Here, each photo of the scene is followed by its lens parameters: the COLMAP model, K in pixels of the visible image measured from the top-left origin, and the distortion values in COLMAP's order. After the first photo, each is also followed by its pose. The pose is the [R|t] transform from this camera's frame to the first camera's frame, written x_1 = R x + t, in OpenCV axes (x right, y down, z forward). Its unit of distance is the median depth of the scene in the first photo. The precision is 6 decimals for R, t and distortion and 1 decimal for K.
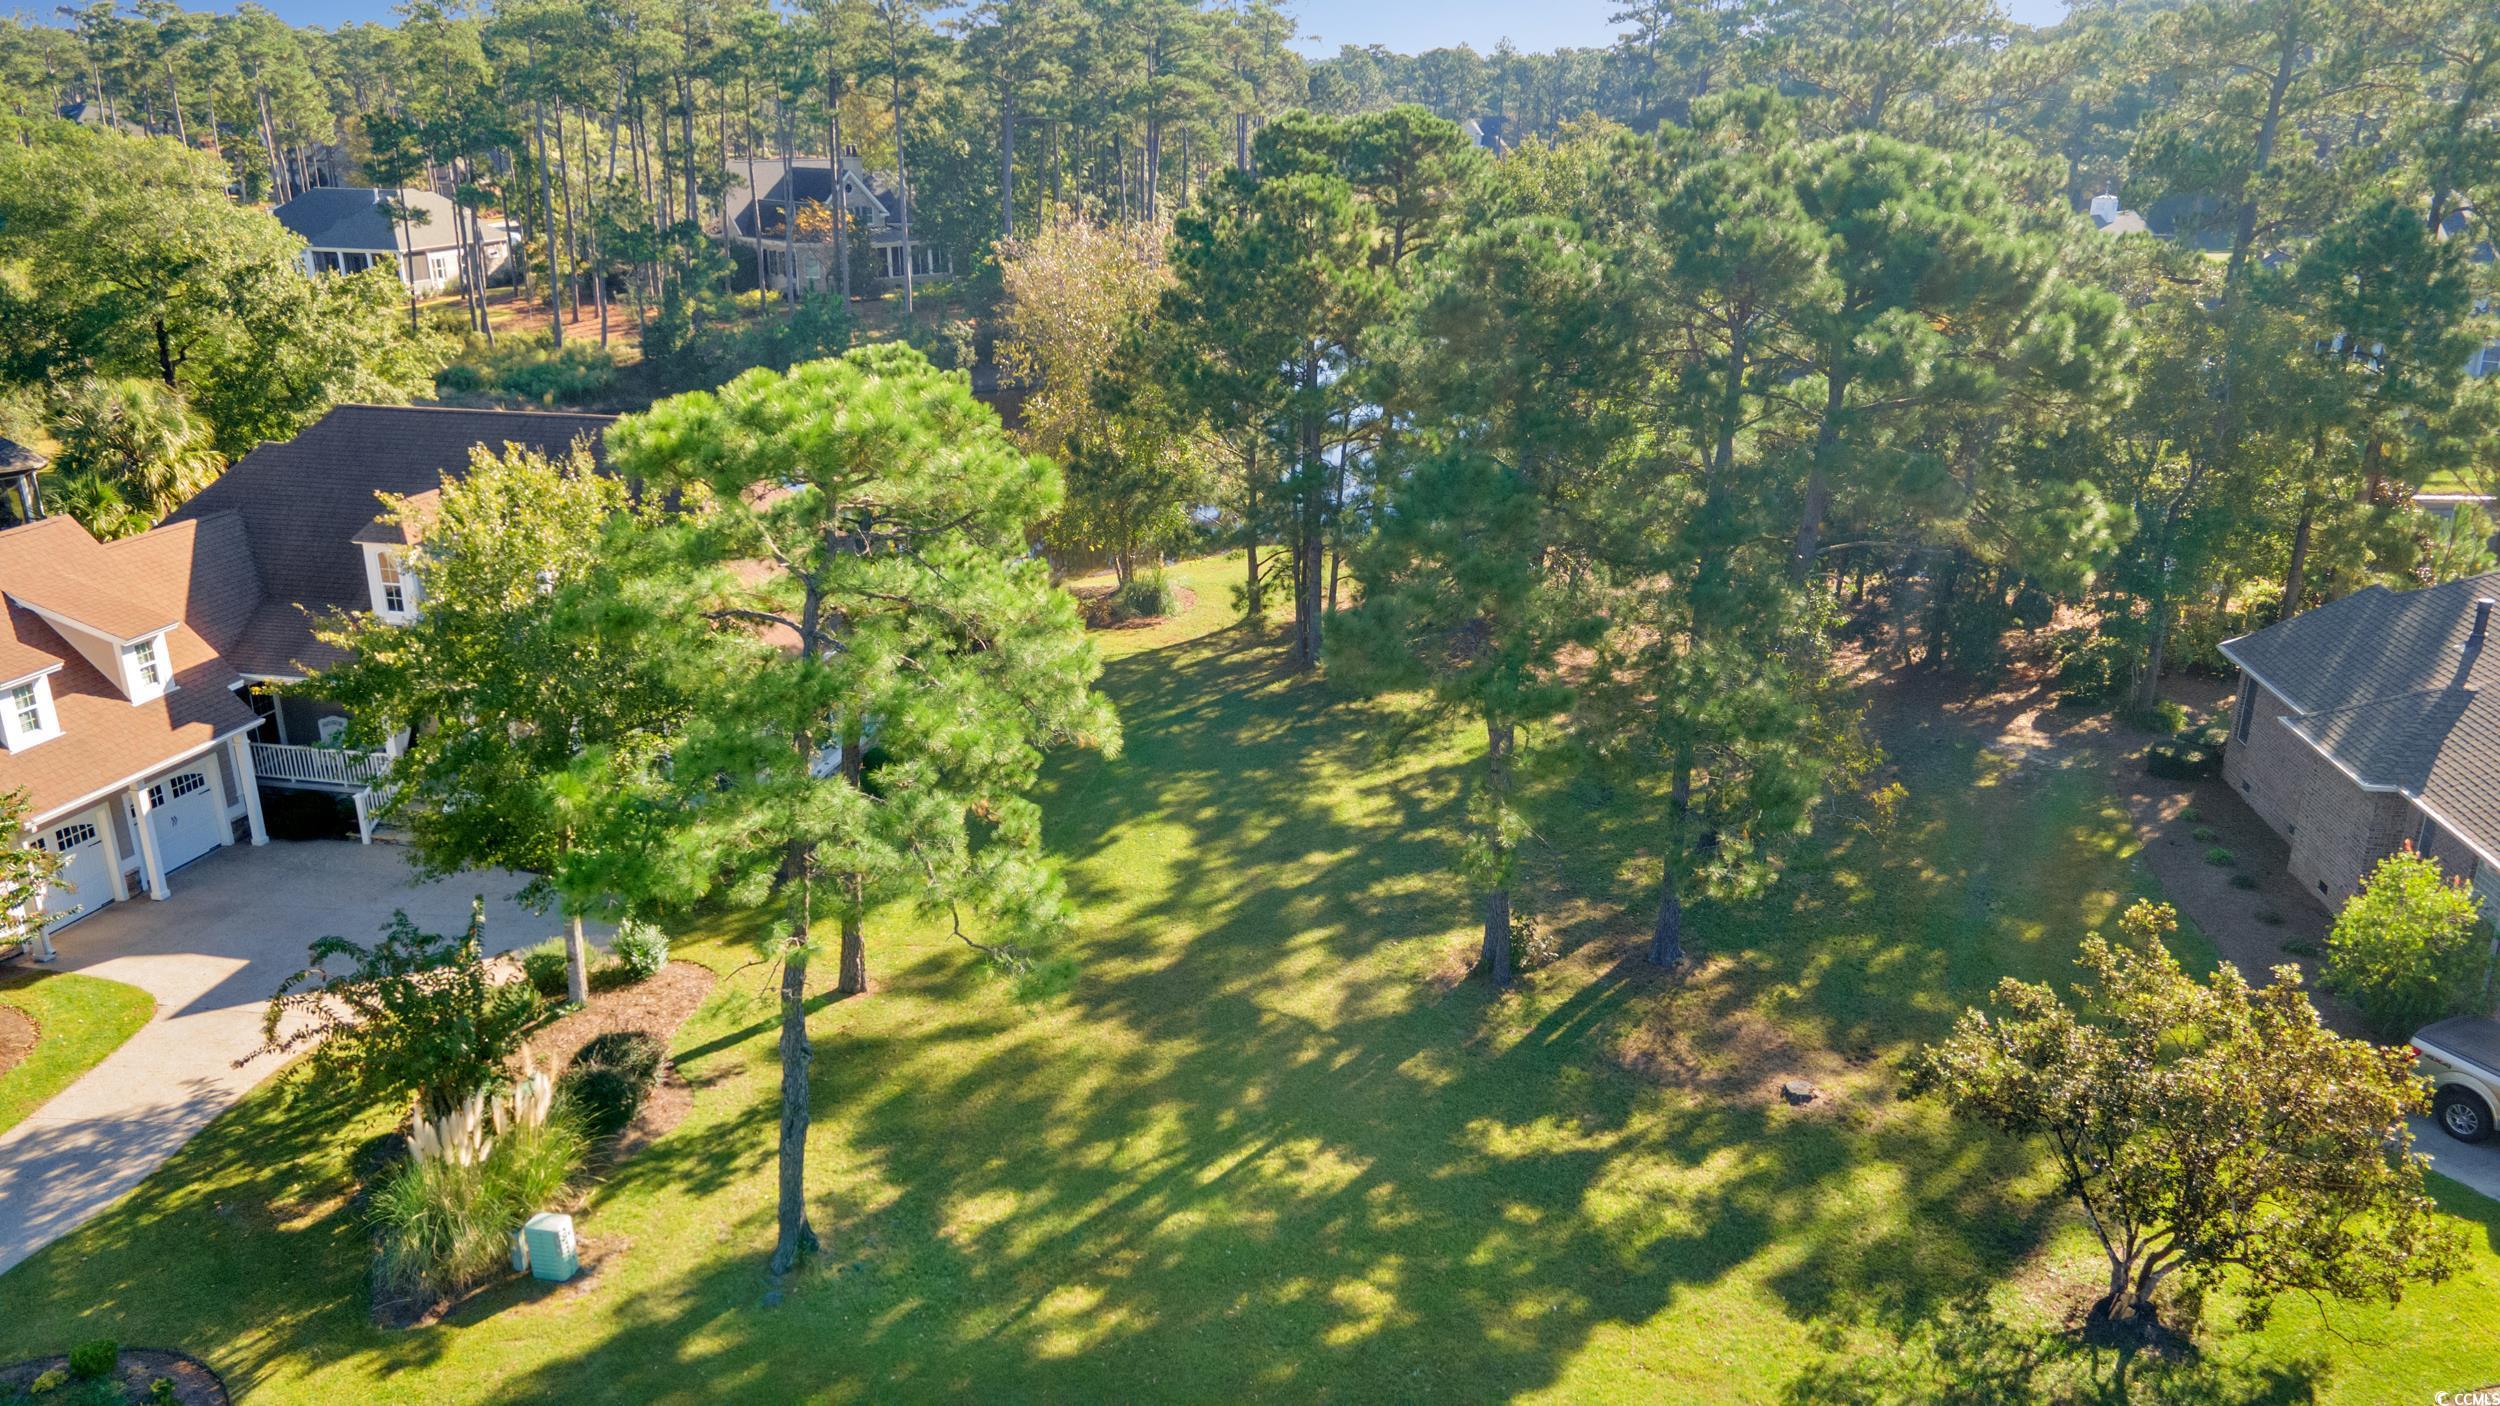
lens RADIAL K [[1804.6, 0, 1261.0], [0, 1804.6, 719.6], [0, 0, 1]] dist [0.050715, -0.007080]
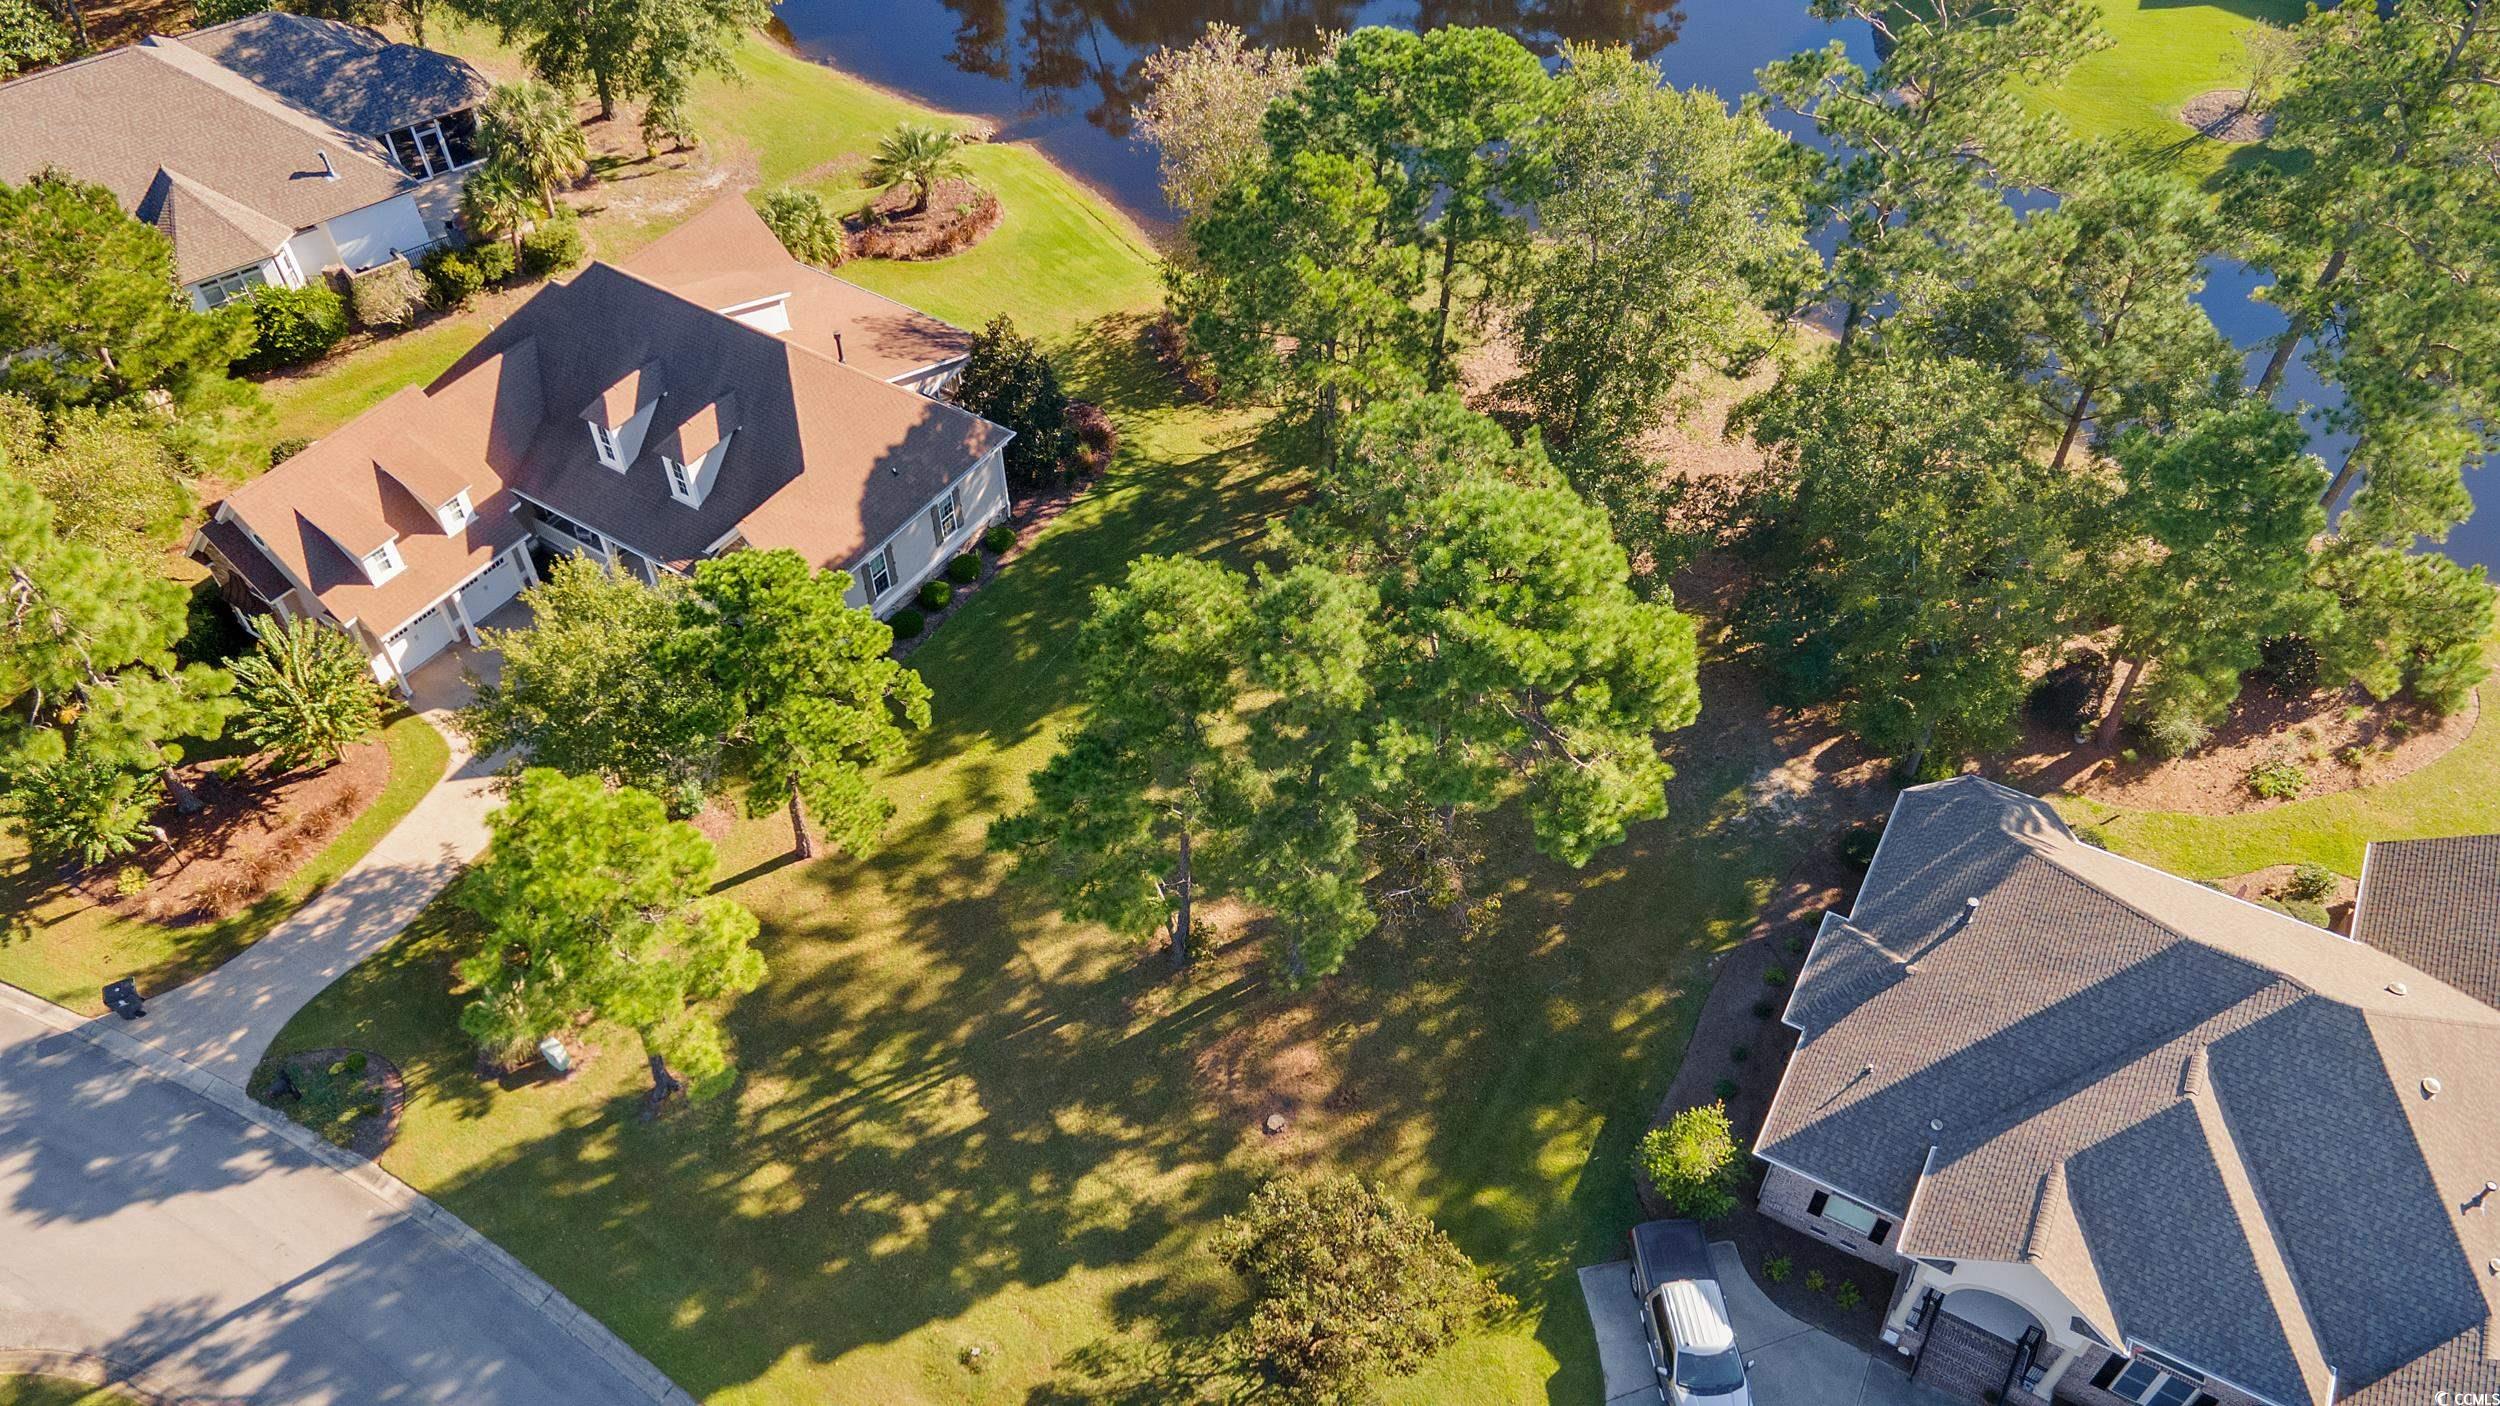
lens RADIAL K [[1838.4, 0, 1263.4], [0, 1838.4, 700.4], [0, 0, 1]] dist [0.032813, 0.018601]
pose [[0.934286, 0.249215, -0.254954, 0.618517], [-0.109507, 0.881135, 0.460010, -0.883723], [0.339291, -0.401861, 0.850523, -0.224793]]
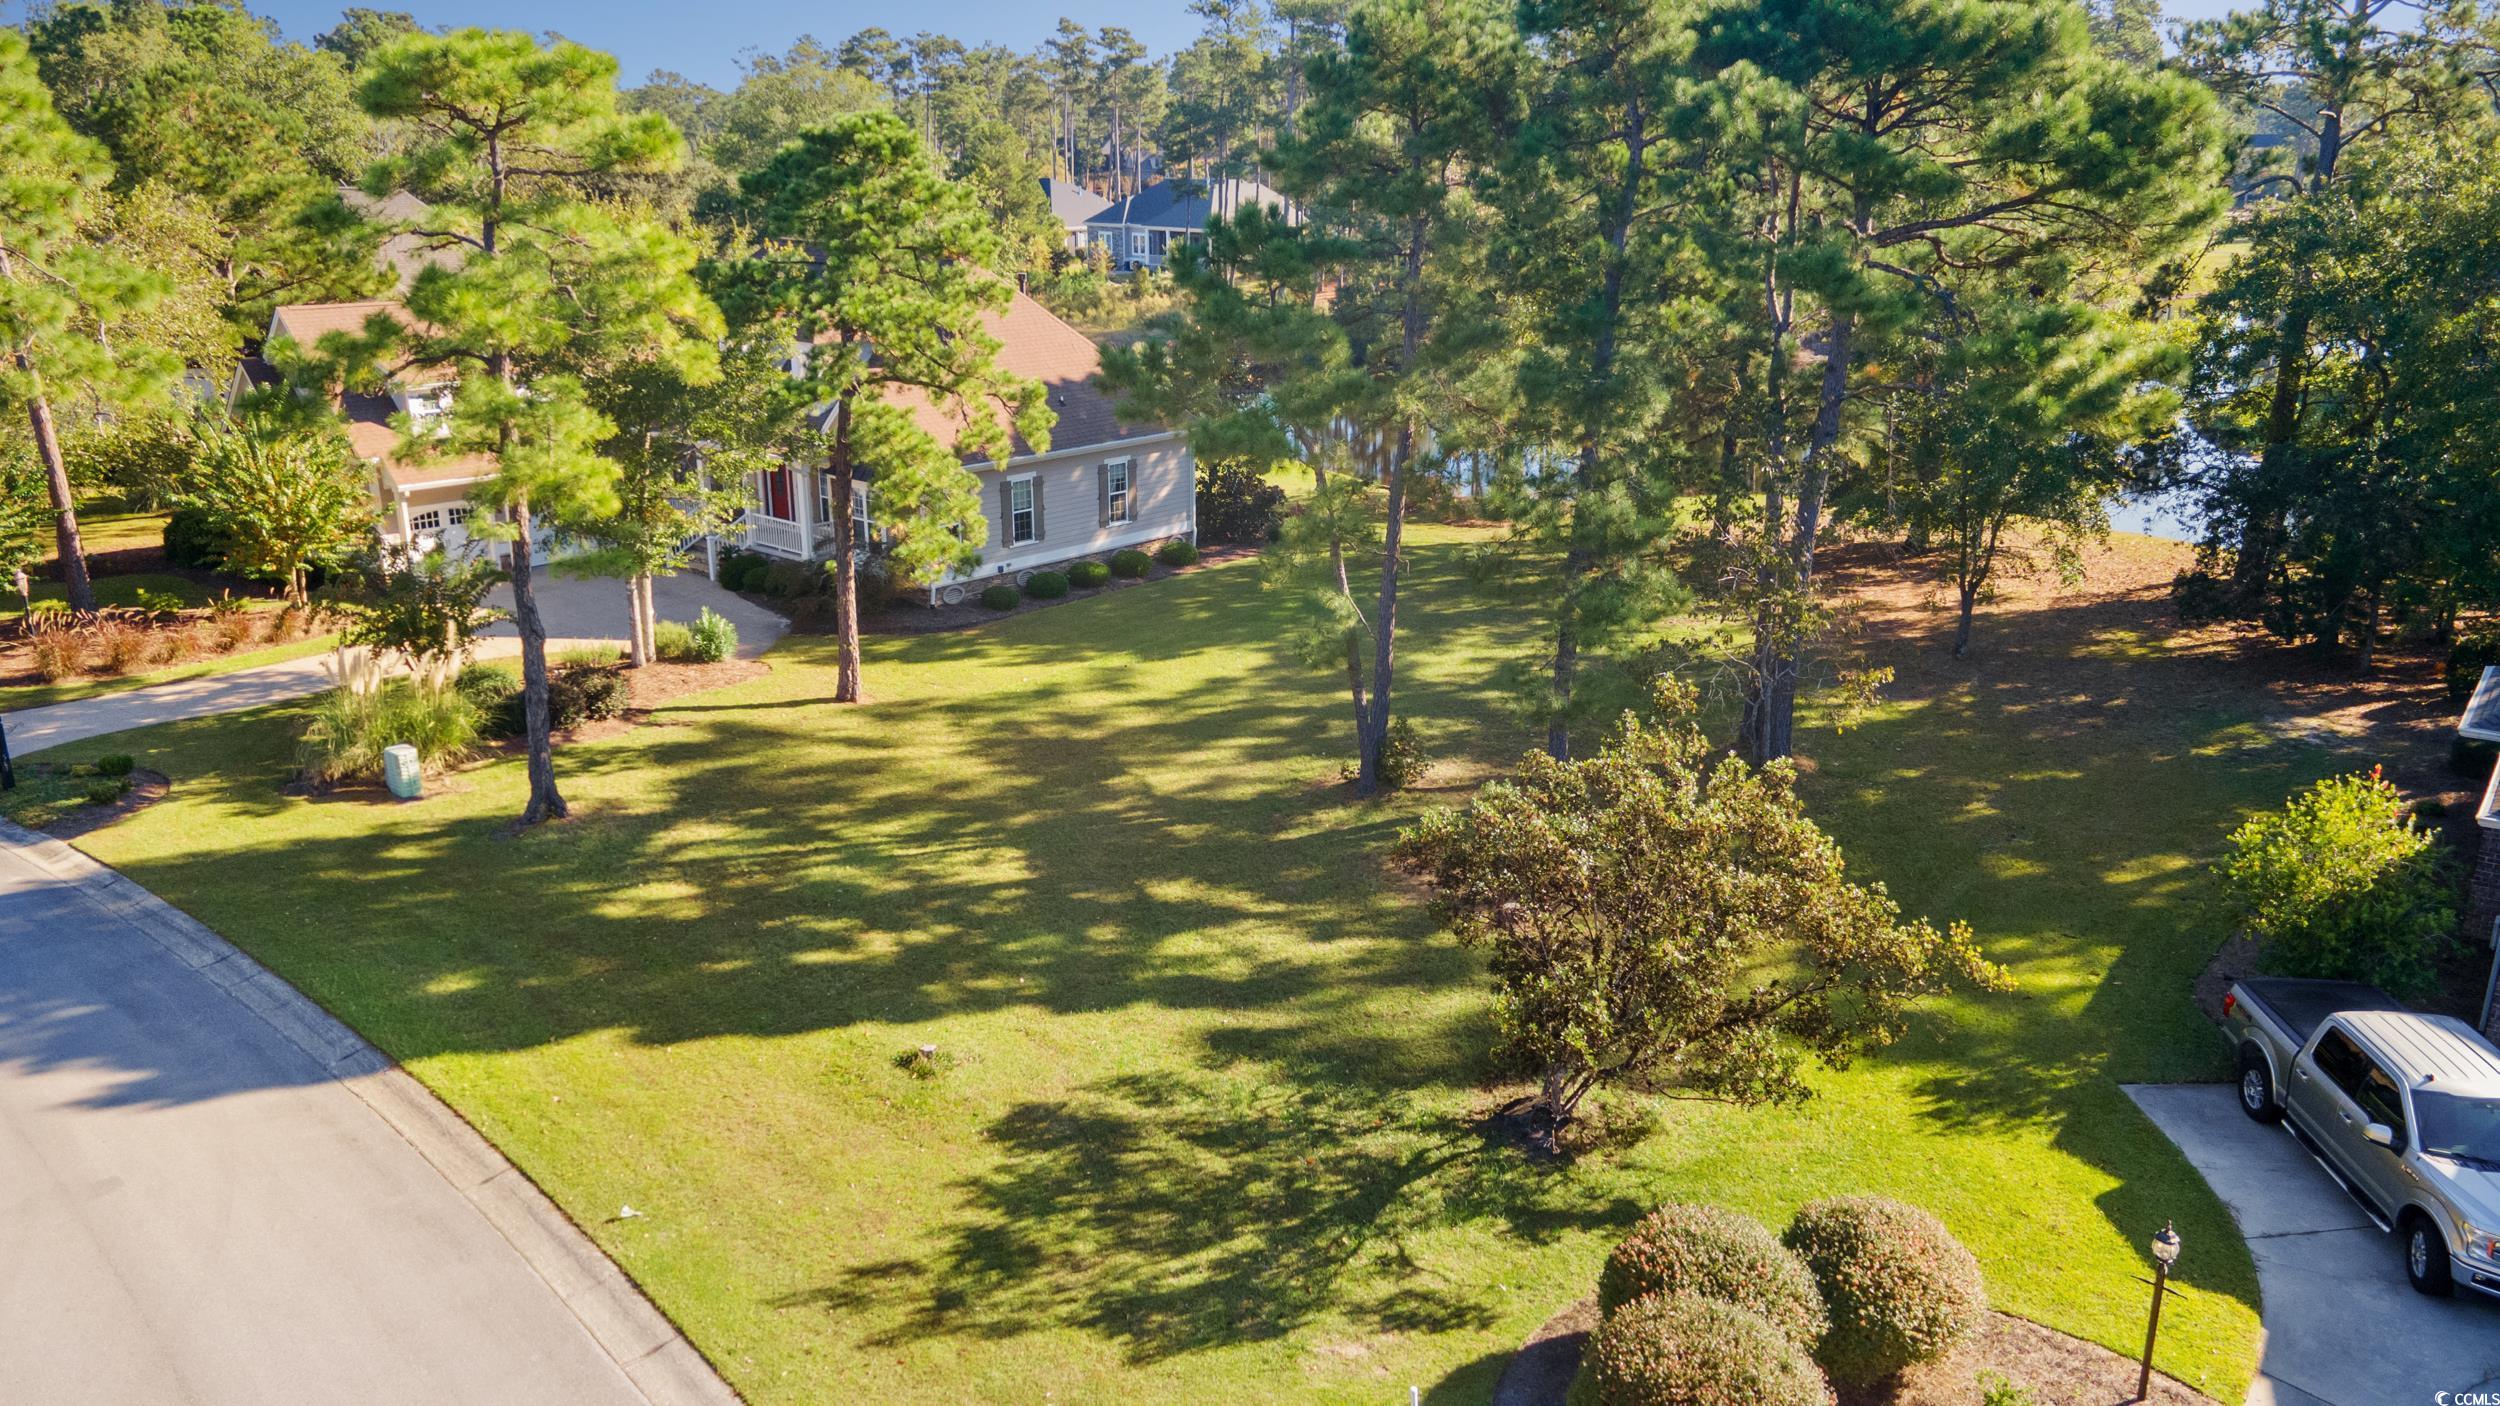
lens RADIAL K [[1804.6, 0, 1264.8], [0, 1804.6, 710.9], [0, 0, 1]] dist [0.050715, -0.007080]
pose [[0.875446, 0.138749, -0.462971, 0.606977], [-0.160890, 0.986936, -0.008454, 0.132348], [0.455750, 0.081889, 0.886333, 0.131439]]
